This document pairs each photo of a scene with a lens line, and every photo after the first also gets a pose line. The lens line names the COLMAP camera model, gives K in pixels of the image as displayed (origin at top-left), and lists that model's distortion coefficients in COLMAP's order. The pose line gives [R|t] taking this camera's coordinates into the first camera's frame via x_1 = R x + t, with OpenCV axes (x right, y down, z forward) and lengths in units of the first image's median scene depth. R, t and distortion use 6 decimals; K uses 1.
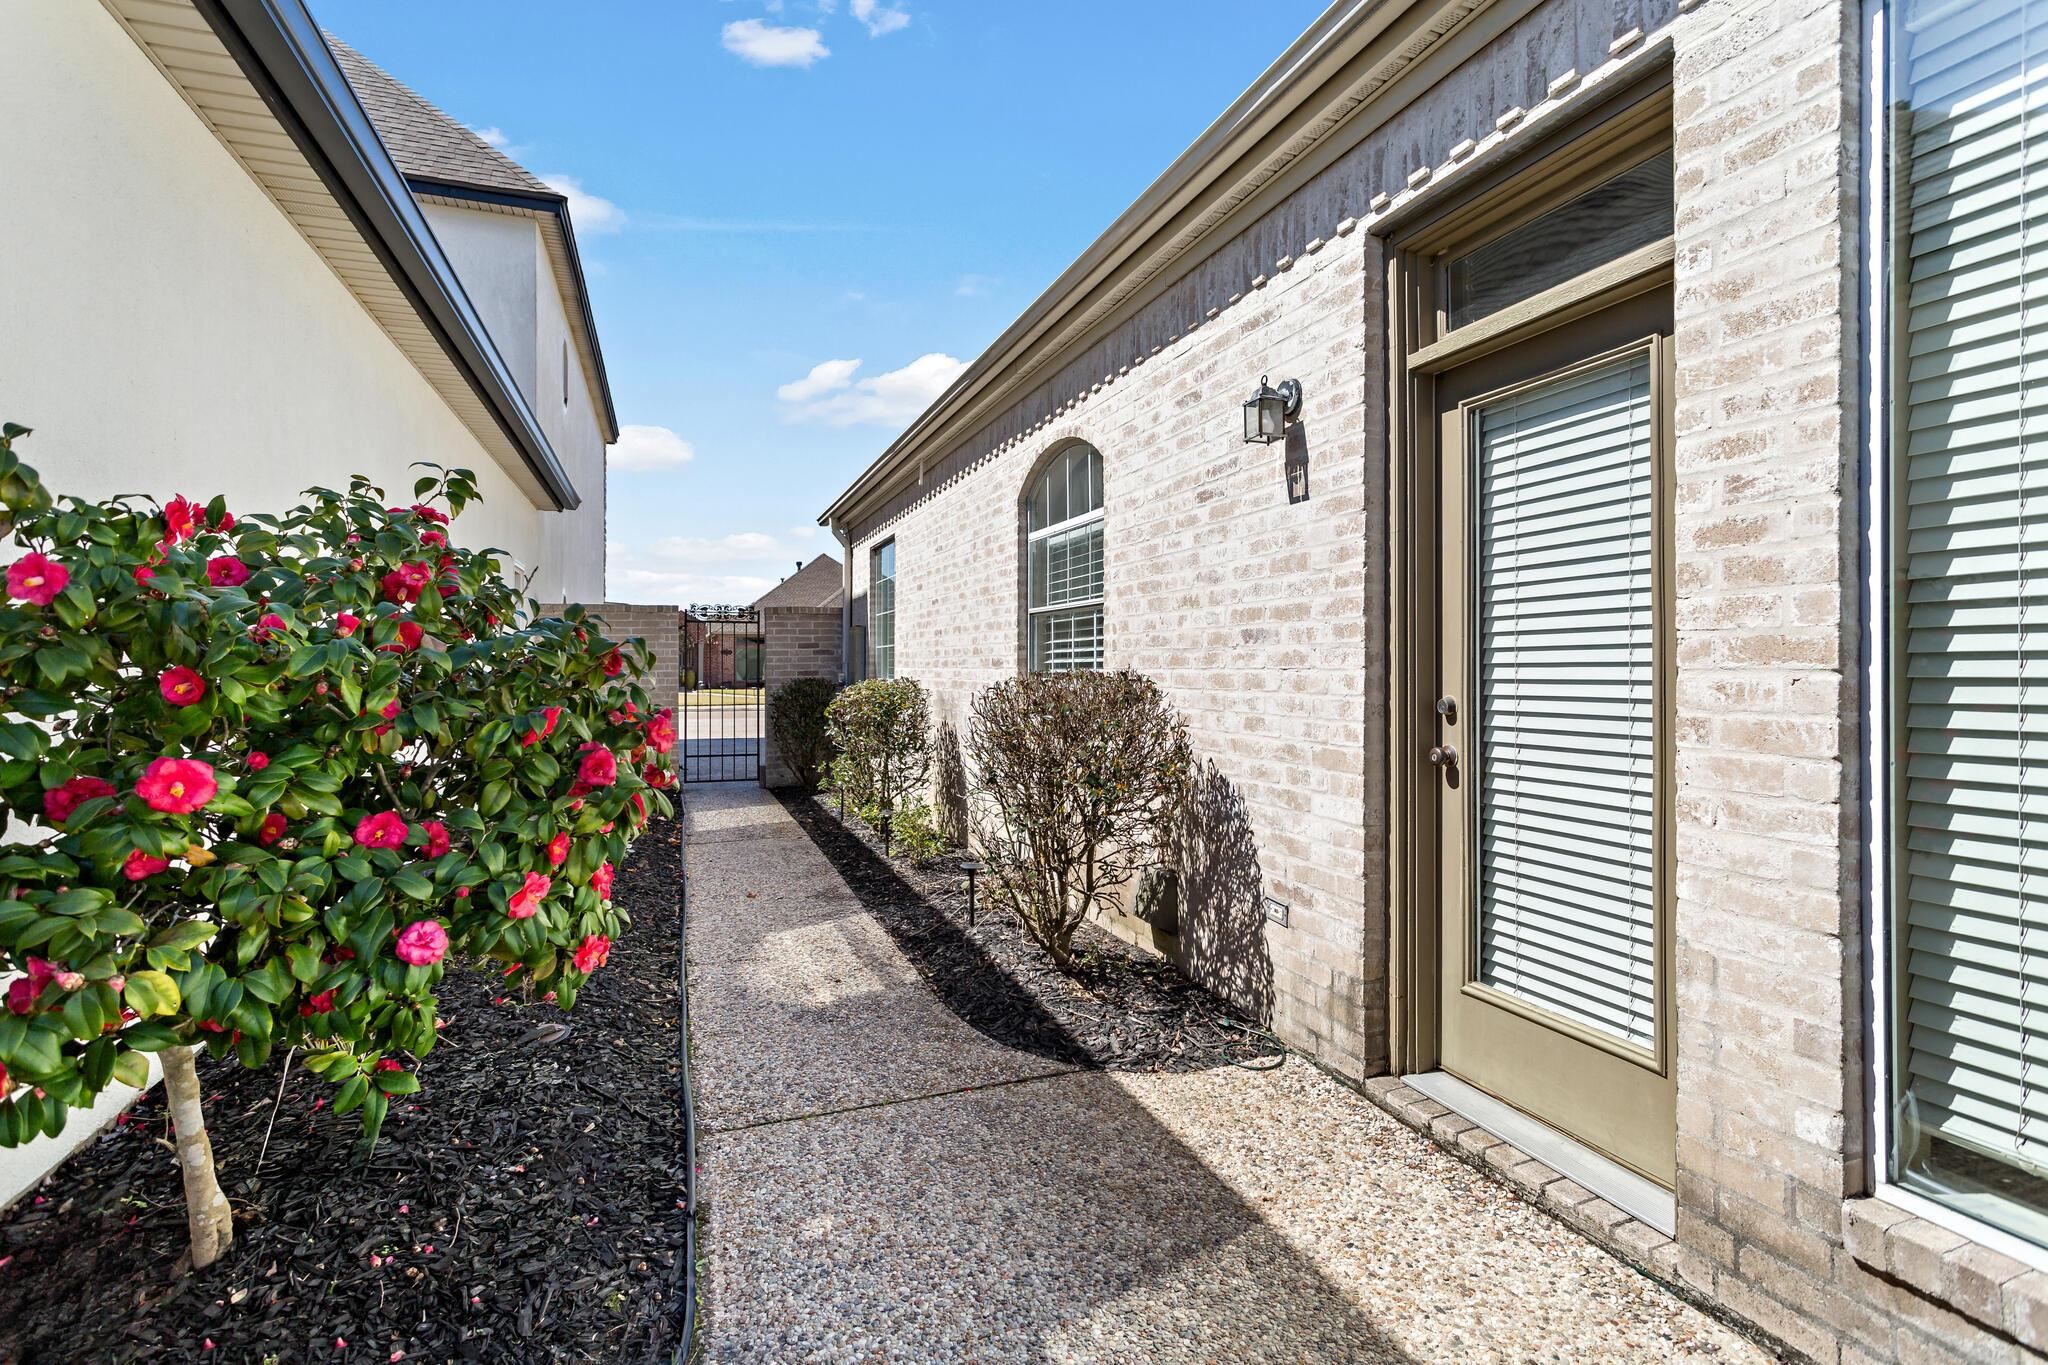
lens RADIAL K [[973.2, 0, 1024.0], [0, 973.2, 682.5], [0, 0, 1]] dist [-0.002440, -0.000179]
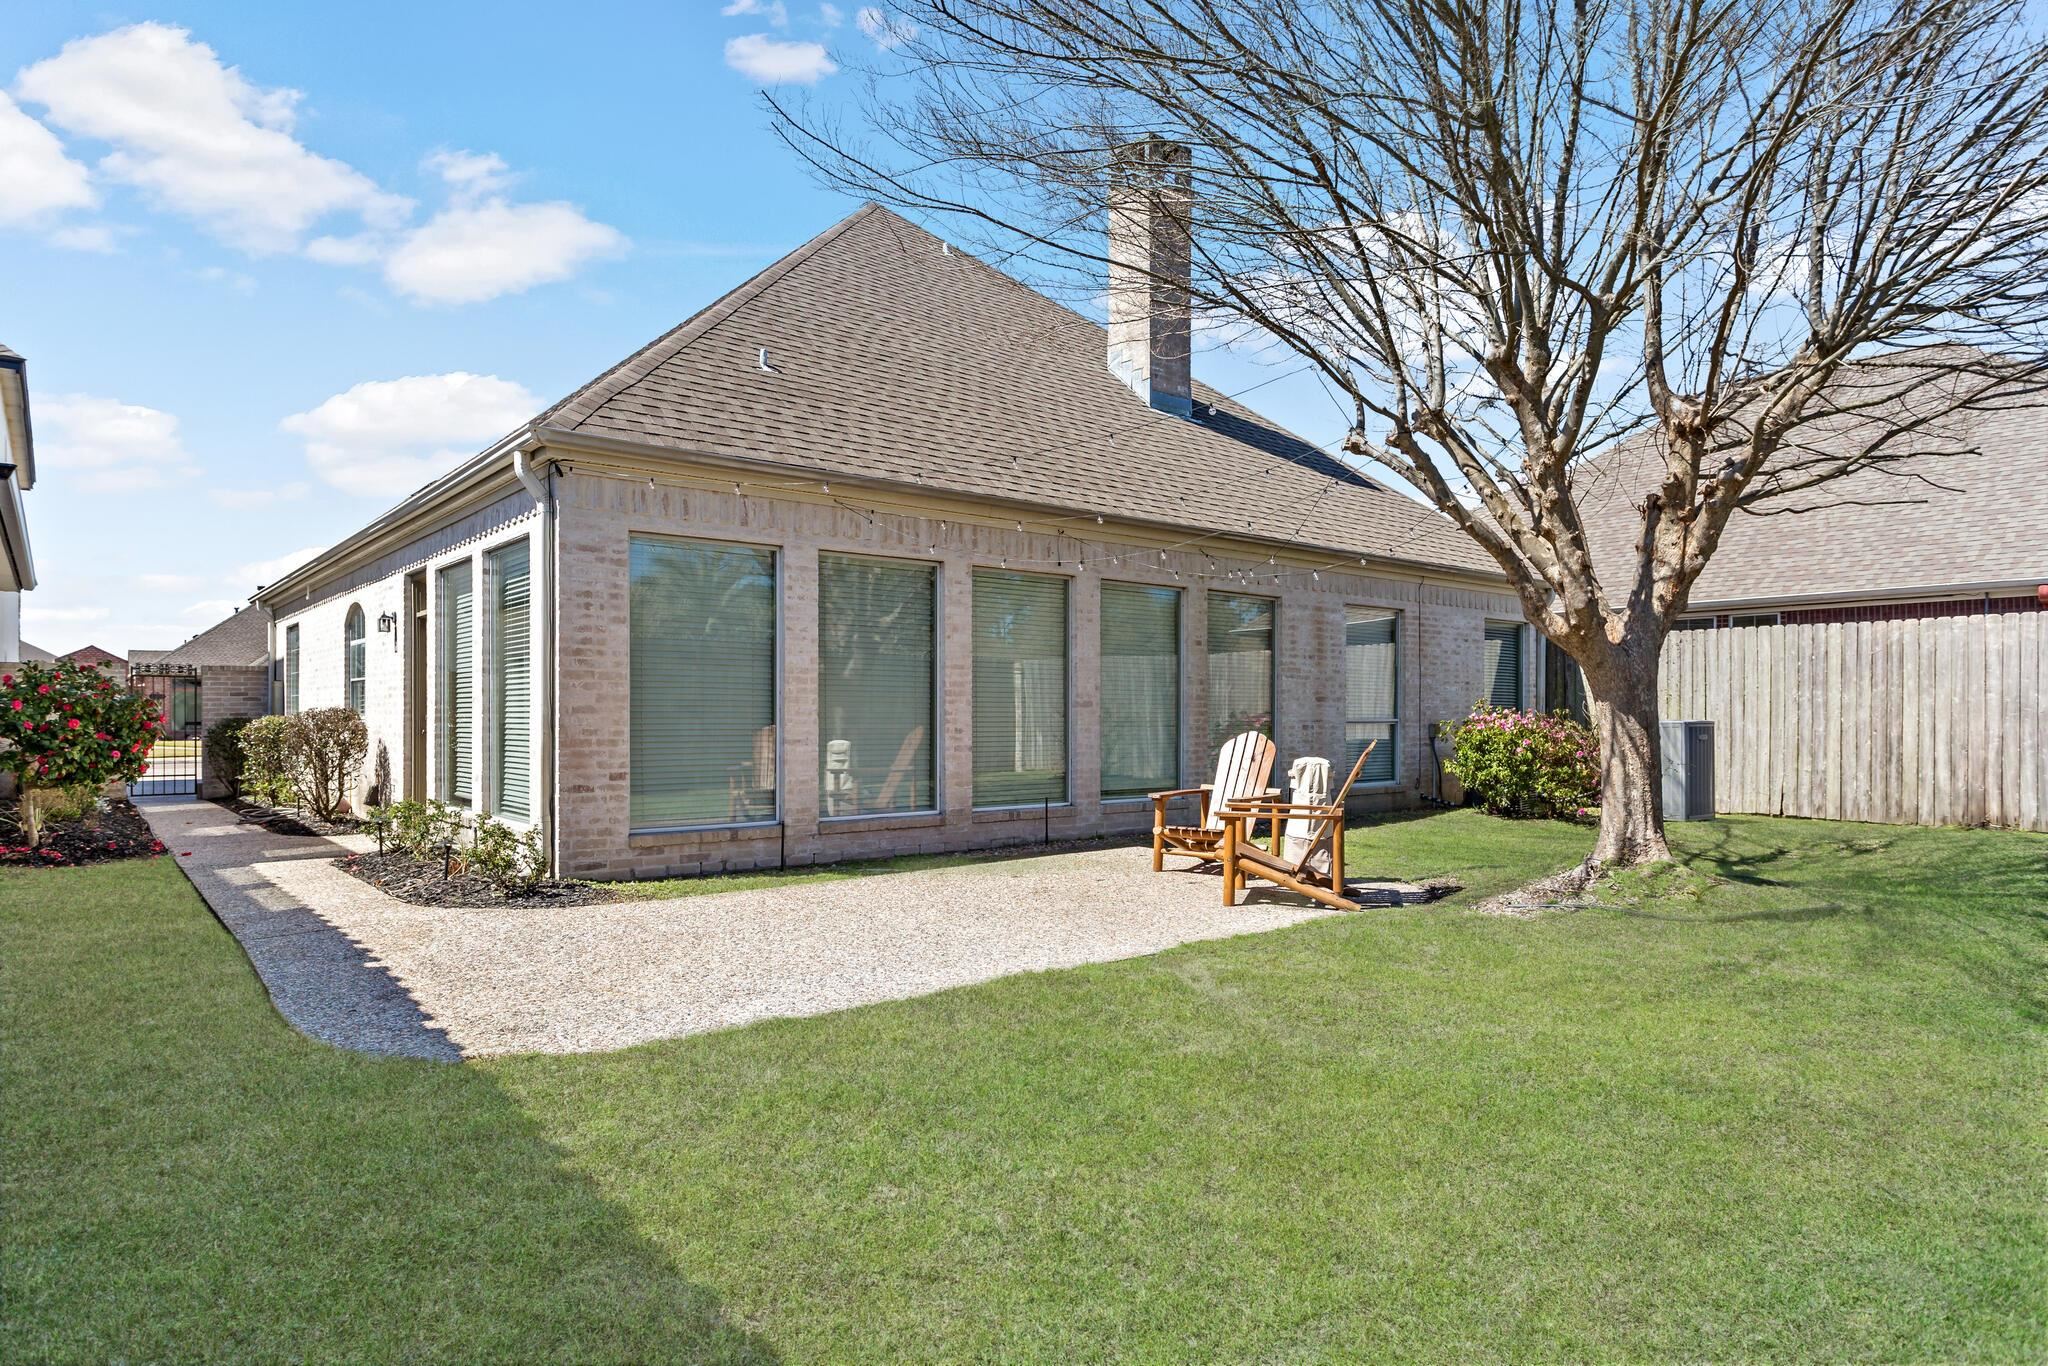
lens RADIAL K [[1170.9, 0, 1026.3], [0, 1170.9, 718.9], [0, 0, 1]] dist [-0.006464, -0.000811]
pose [[0.940181, -0.006131, 0.340619, 0.285659], [0.009530, 0.999920, -0.008306, 0.022996], [-0.340541, 0.011055, 0.940165, -1.007247]]
